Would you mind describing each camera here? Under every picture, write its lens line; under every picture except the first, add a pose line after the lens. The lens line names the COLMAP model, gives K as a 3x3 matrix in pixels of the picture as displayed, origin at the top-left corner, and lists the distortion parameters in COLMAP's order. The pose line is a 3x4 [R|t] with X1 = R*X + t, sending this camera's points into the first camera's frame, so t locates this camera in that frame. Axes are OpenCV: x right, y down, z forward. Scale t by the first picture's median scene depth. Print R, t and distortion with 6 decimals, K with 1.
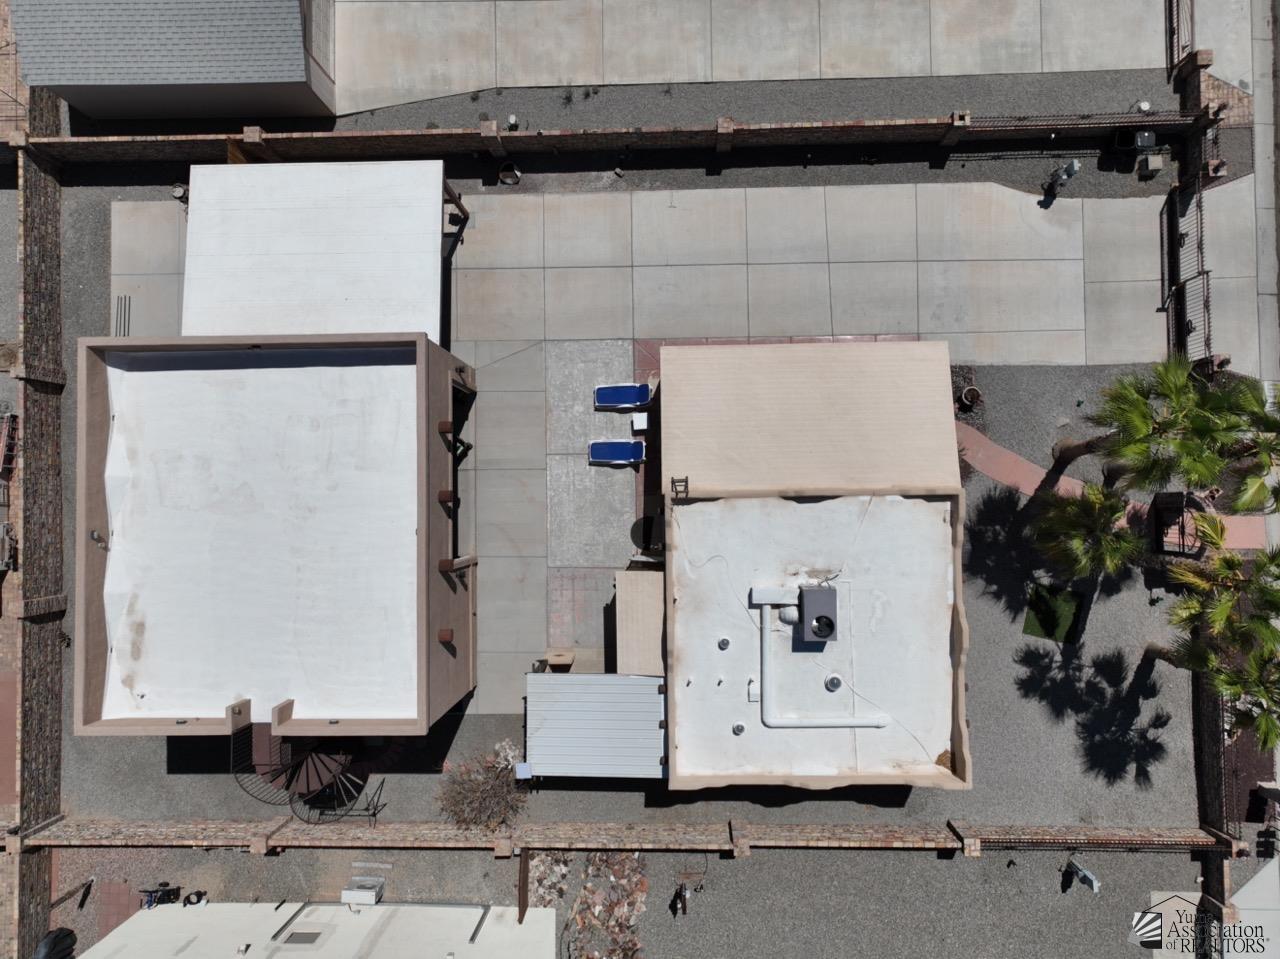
lens RADIAL K [[895.7, 0, 642.0], [0, 895.7, 480.4], [0, 0, 1]] dist [0.009614, 0.008034]
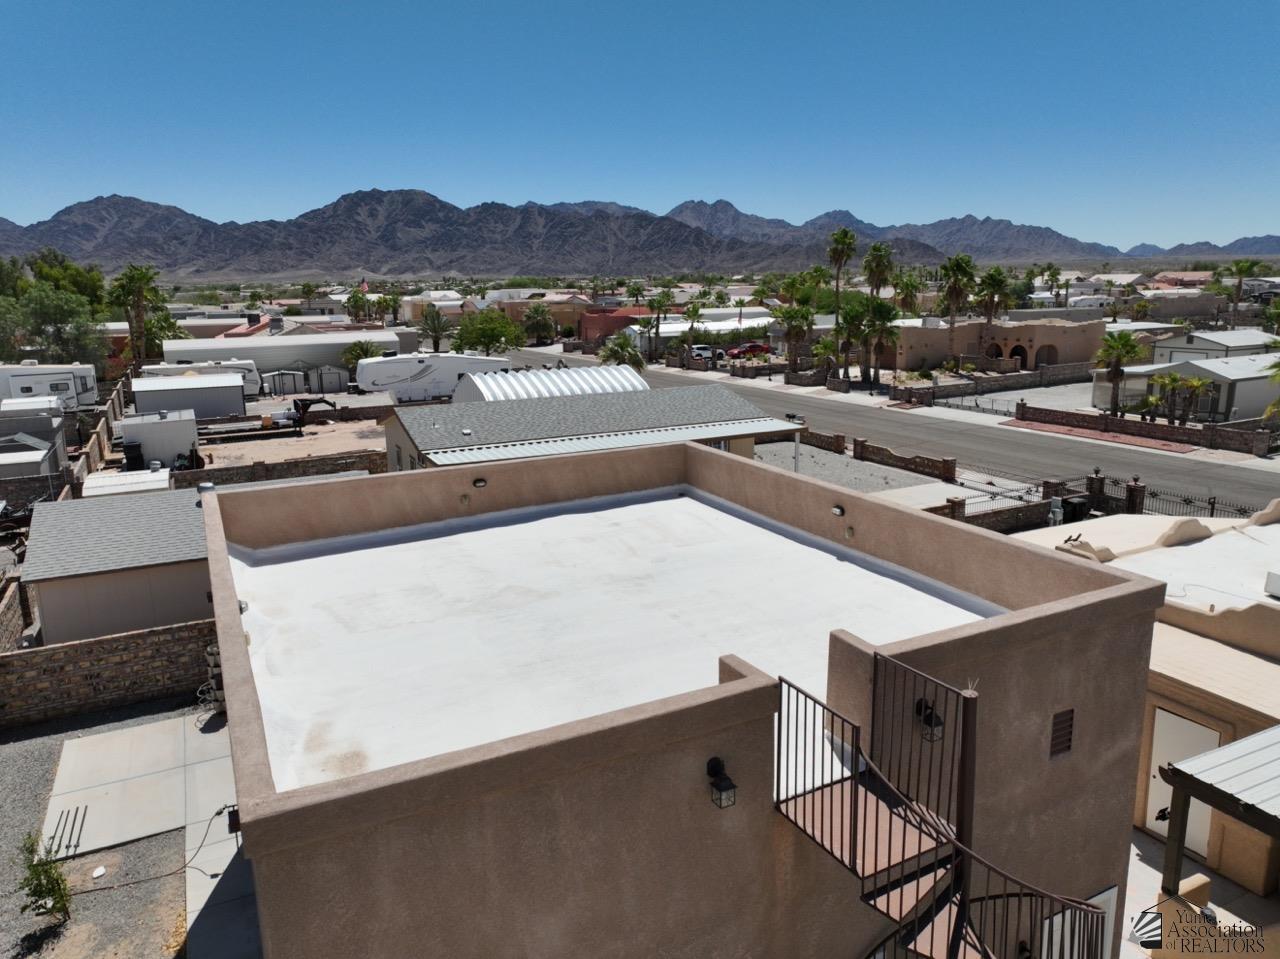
lens RADIAL K [[895.7, 0, 638.3], [0, 895.7, 479.2], [0, 0, 1]] dist [0.009614, 0.008034]
pose [[0.897111, -0.071597, 0.435966, -0.601859], [0.440845, 0.210096, -0.872648, 0.494659], [-0.029116, 0.975056, 0.220042, 0.812957]]
